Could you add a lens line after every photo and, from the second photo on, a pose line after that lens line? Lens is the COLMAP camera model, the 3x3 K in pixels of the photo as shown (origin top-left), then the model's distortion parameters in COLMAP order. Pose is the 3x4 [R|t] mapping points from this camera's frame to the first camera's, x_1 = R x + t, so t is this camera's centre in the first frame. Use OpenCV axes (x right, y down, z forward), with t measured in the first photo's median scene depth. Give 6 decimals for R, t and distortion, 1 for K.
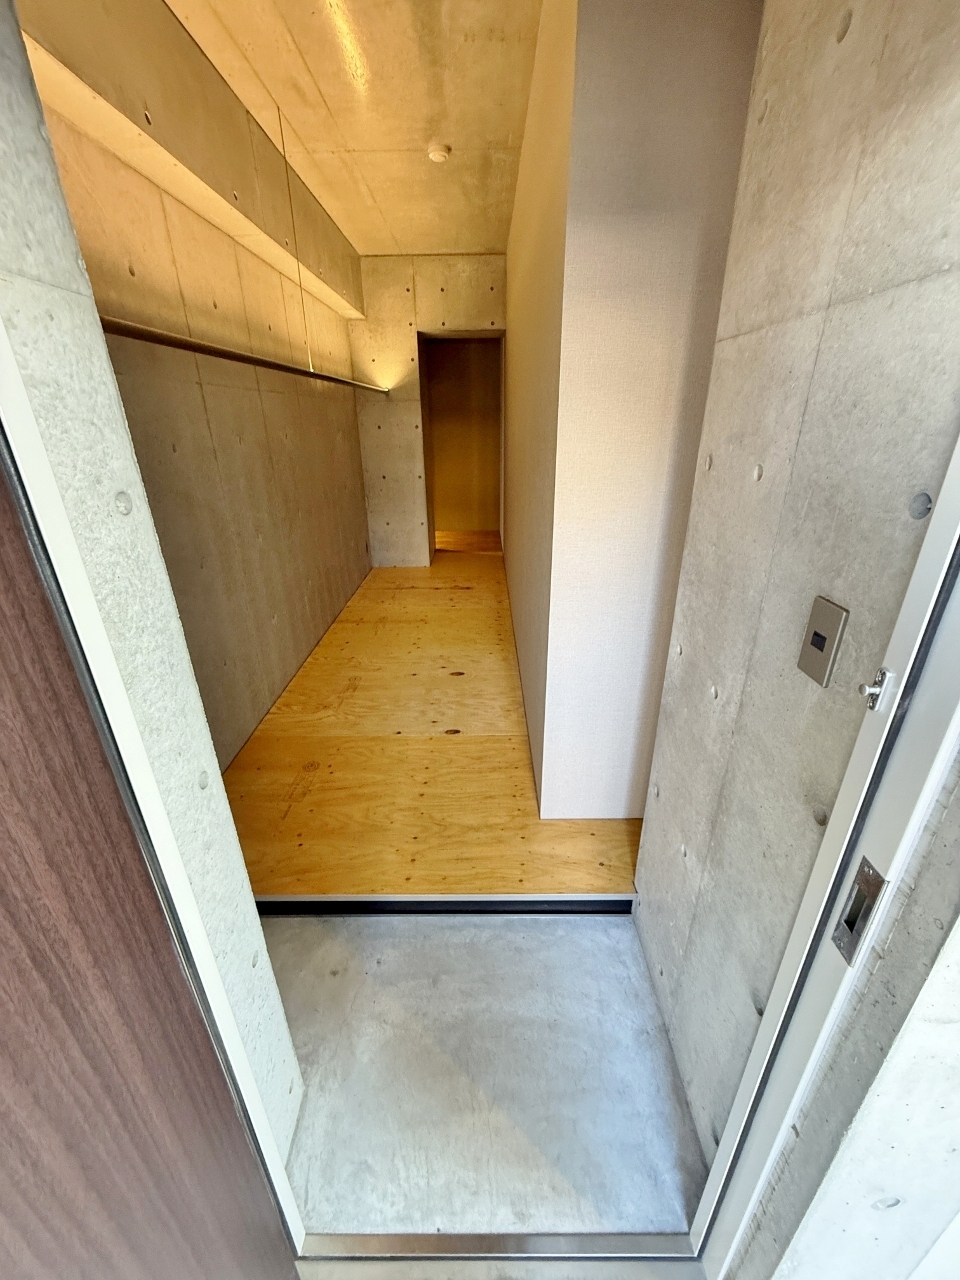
lens RADIAL K [[512.6, 0, 481.2], [0, 512.6, 640.5], [0, 0, 1]] dist [0.001845, -0.000613]
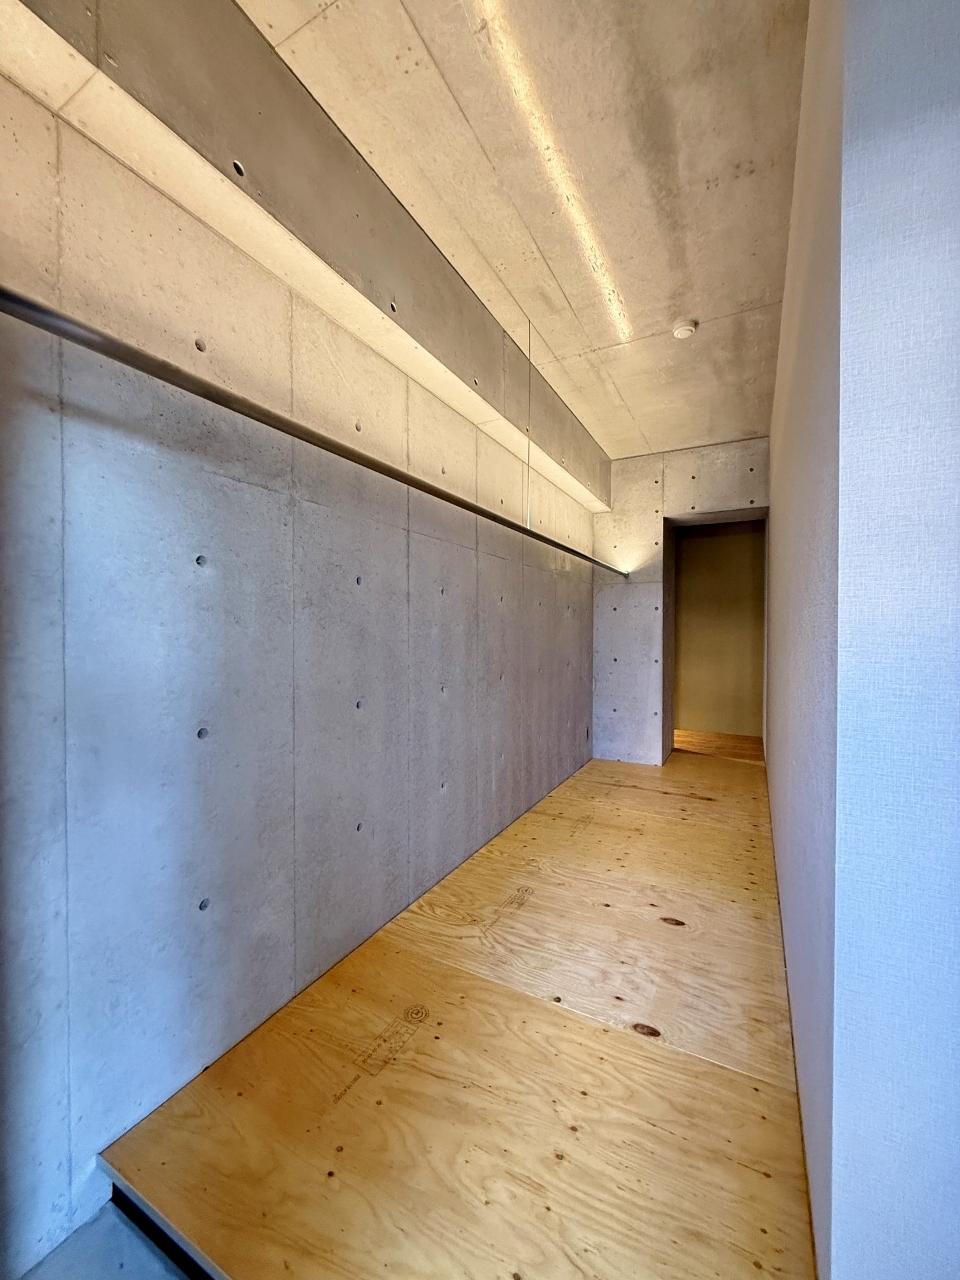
lens RADIAL K [[512.6, 0, 477.3], [0, 512.6, 635.8], [0, 0, 1]] dist [0.001845, -0.000613]
pose [[0.883396, 0.020004, -0.468199, 0.034564], [-0.200380, 0.919273, -0.338800, 0.001700], [0.423626, 0.393113, 0.816090, 0.234991]]
